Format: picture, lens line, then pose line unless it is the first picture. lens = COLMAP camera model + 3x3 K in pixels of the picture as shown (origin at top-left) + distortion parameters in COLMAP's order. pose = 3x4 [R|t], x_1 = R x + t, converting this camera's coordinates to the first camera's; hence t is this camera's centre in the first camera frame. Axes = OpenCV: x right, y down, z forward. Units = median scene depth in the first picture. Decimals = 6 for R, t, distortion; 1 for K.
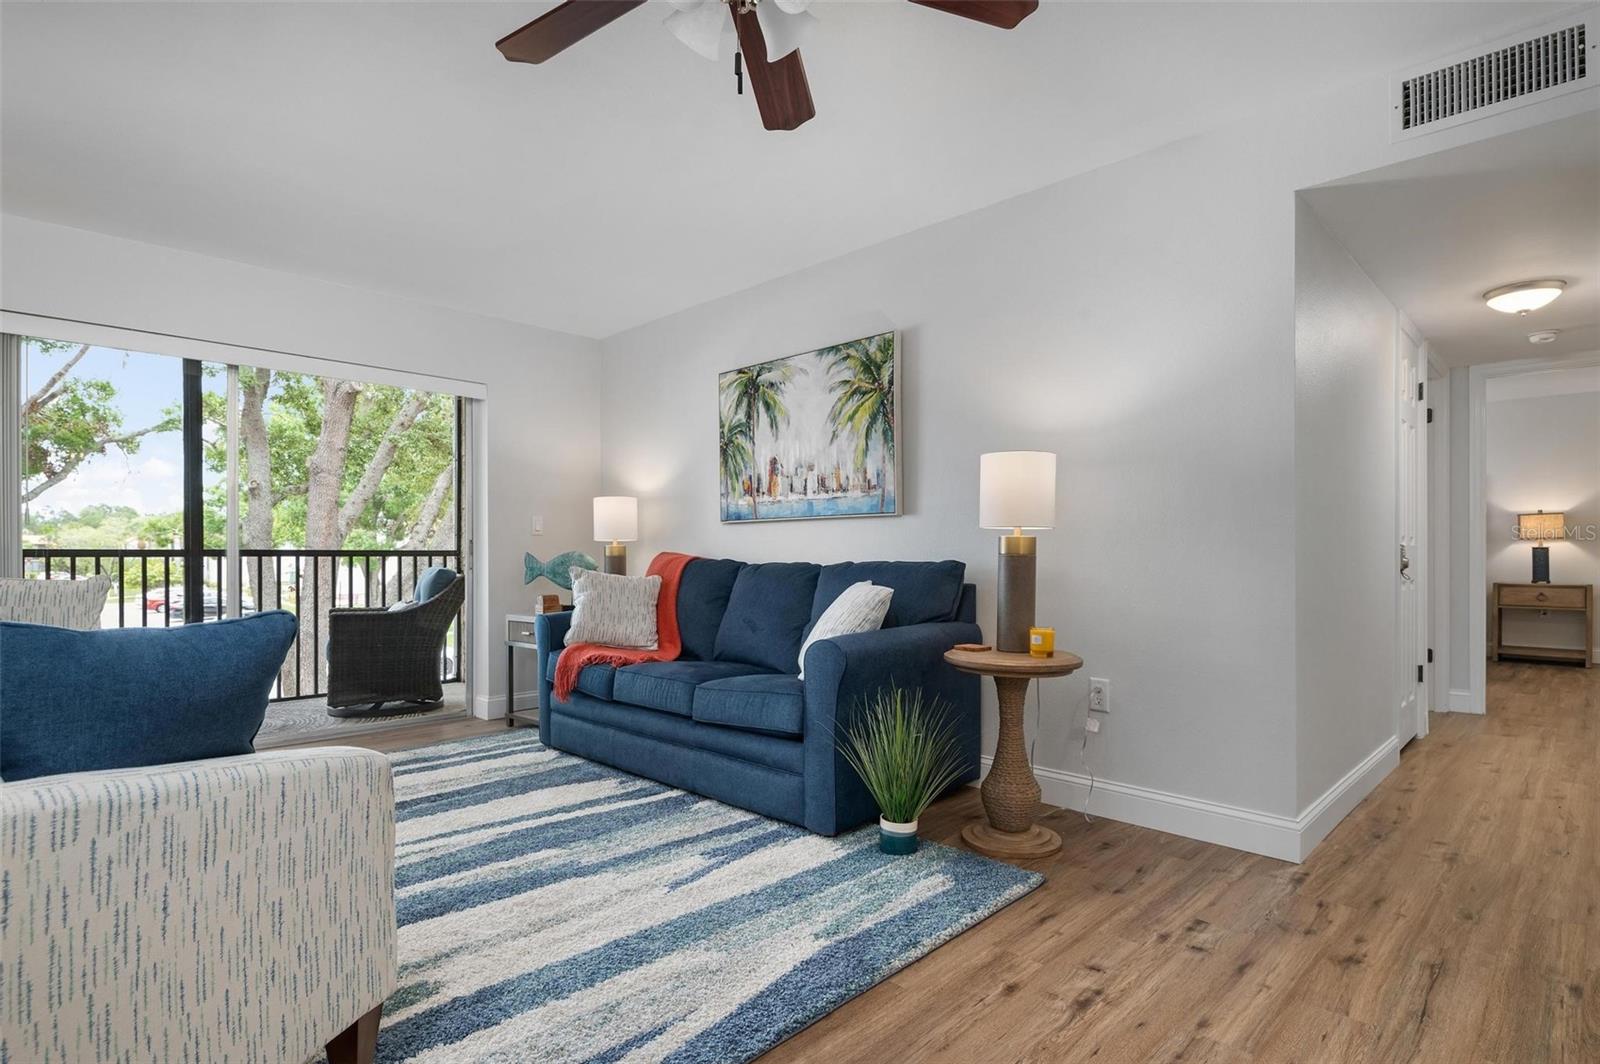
lens RADIAL K [[796.6, 0, 803.8], [0, 796.6, 554.2], [0, 0, 1]] dist [-0.001688, -0.003889]
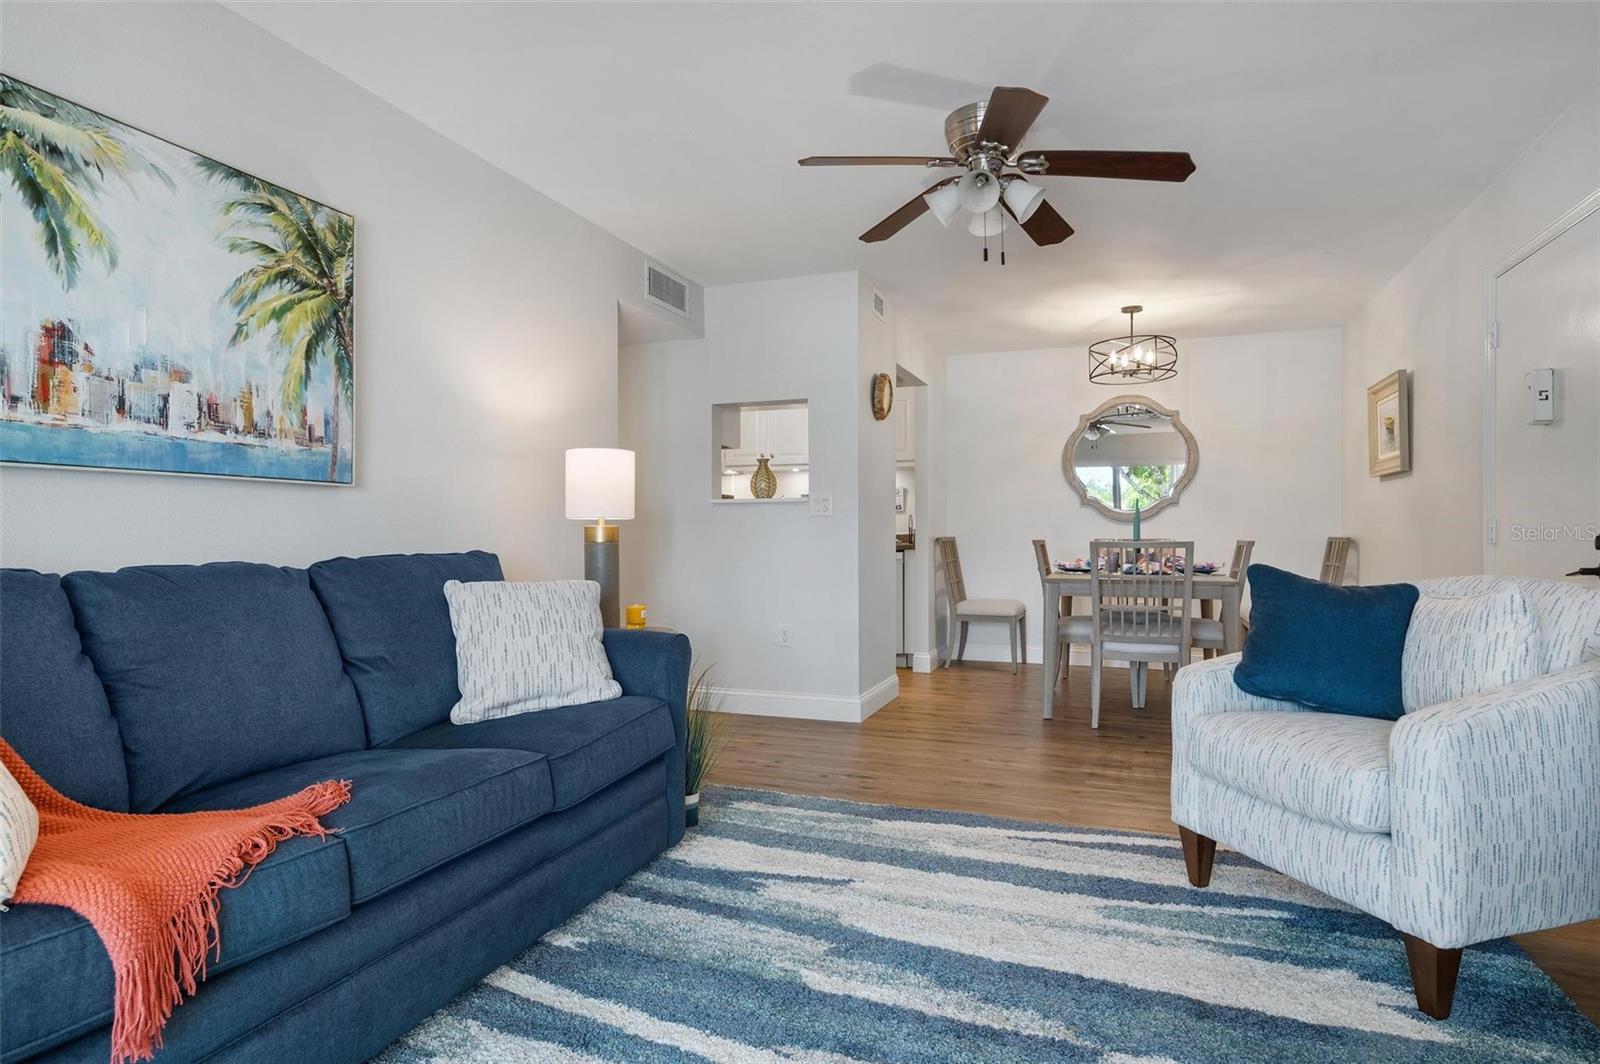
lens RADIAL K [[879.8, 0, 805.7], [0, 879.8, 531.1], [0, 0, 1]] dist [0.003864, -0.001658]
pose [[-0.405124, 0.004915, 0.914248, -0.676114], [0.002333, 0.999988, -0.004342, -0.006648], [-0.914259, 0.000374, -0.405131, 0.880230]]
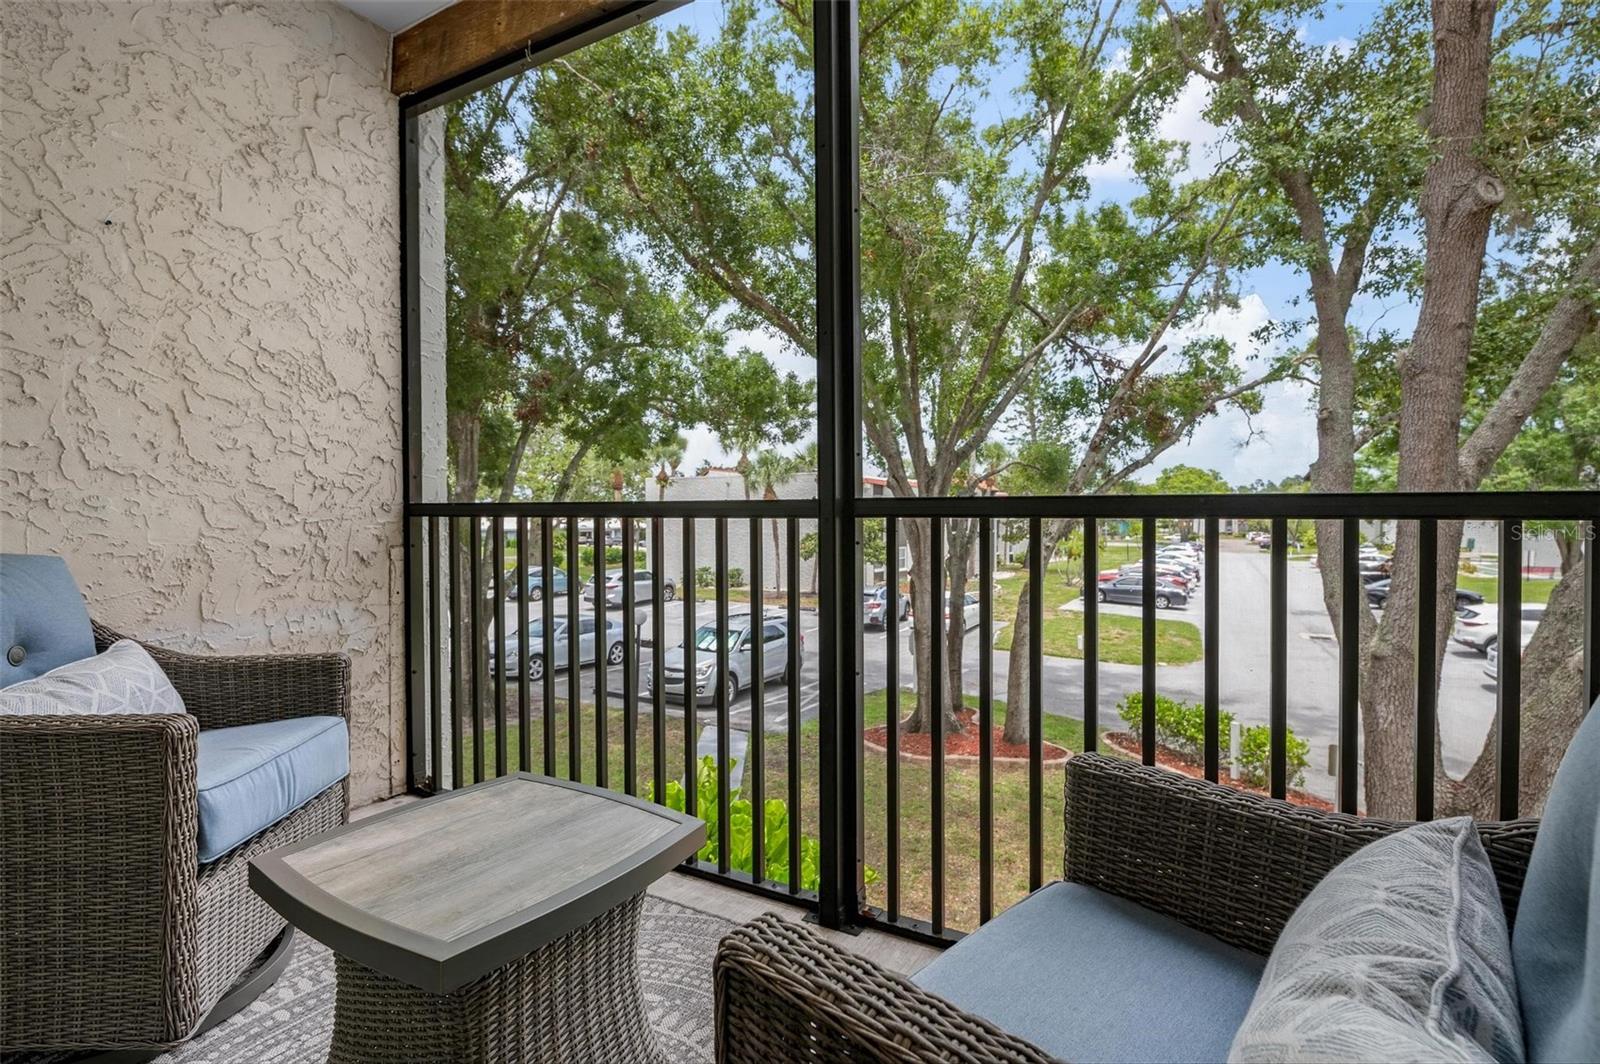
lens RADIAL K [[755.9, 0, 805.8], [0, 755.9, 524.6], [0, 0, 1]] dist [-0.013714, -0.000246]
pose [[0.265300, 0.008192, -0.964131, -0.583781], [-0.000477, 0.999965, 0.008365, 0.004469], [0.964166, -0.001760, 0.265294, 1.228538]]
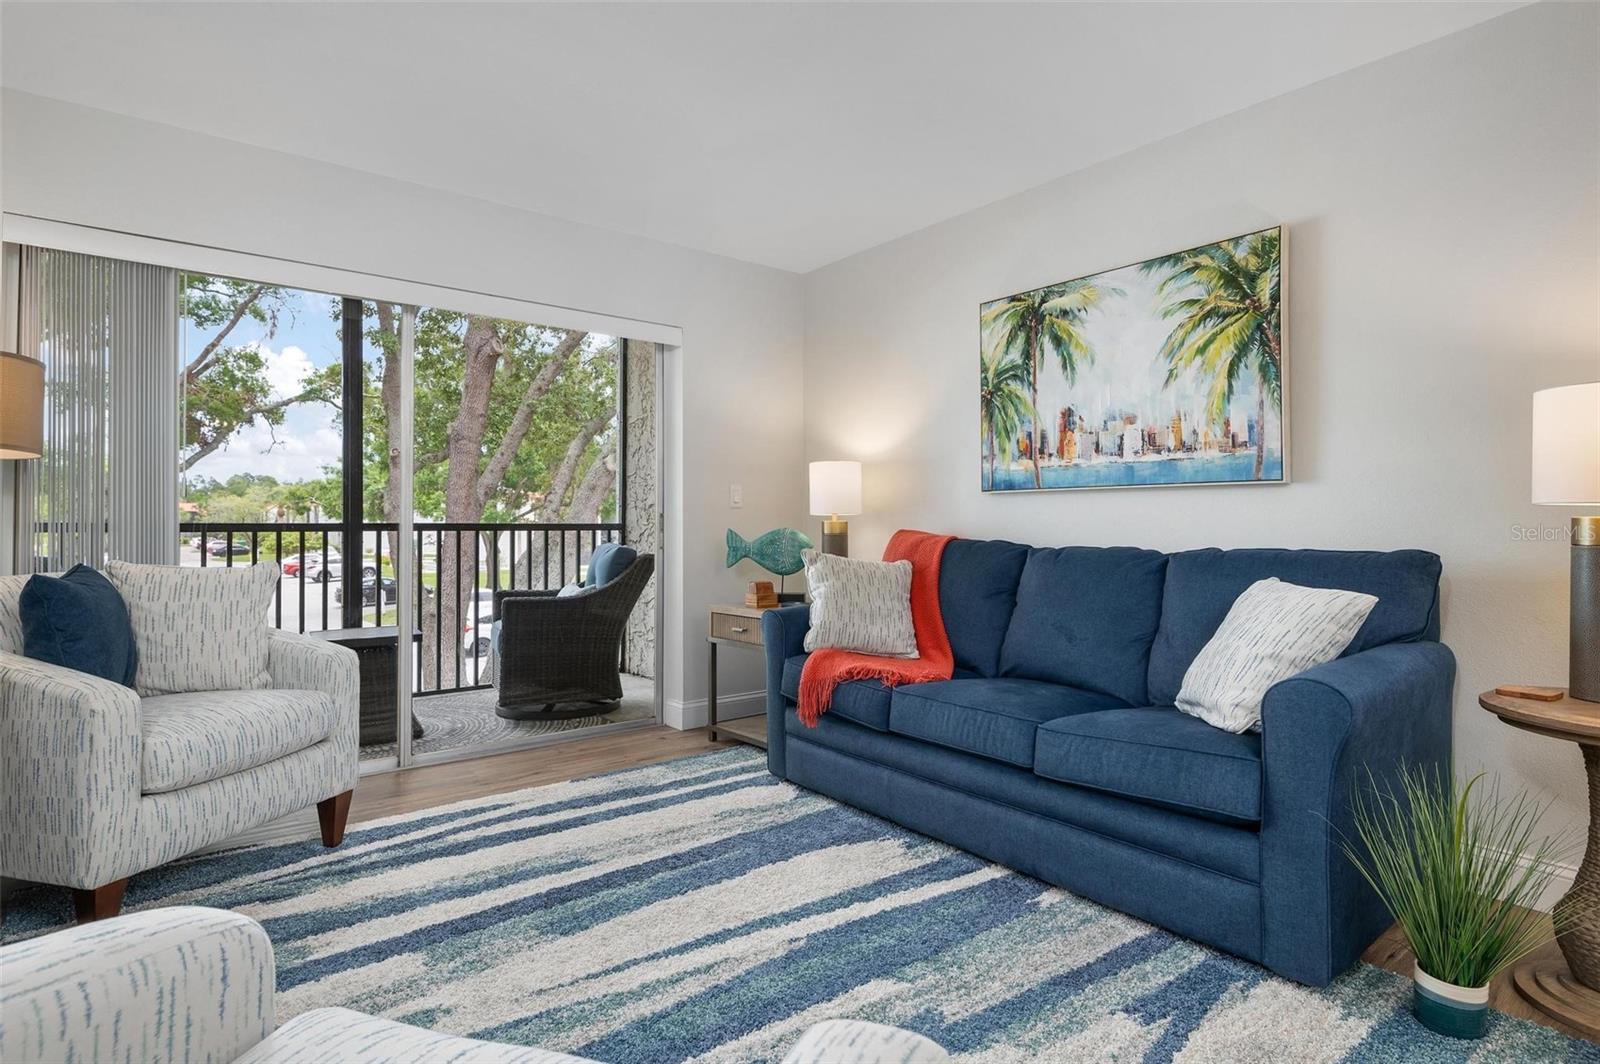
lens RADIAL K [[822.7, 0, 807.3], [0, 822.7, 515.6], [0, 0, 1]] dist [0.006738, -0.006077]
pose [[0.992075, 0.002530, -0.125623, -0.198391], [-0.003682, 0.999953, -0.008941, -0.011025], [0.125595, 0.009333, 0.992038, 0.199829]]
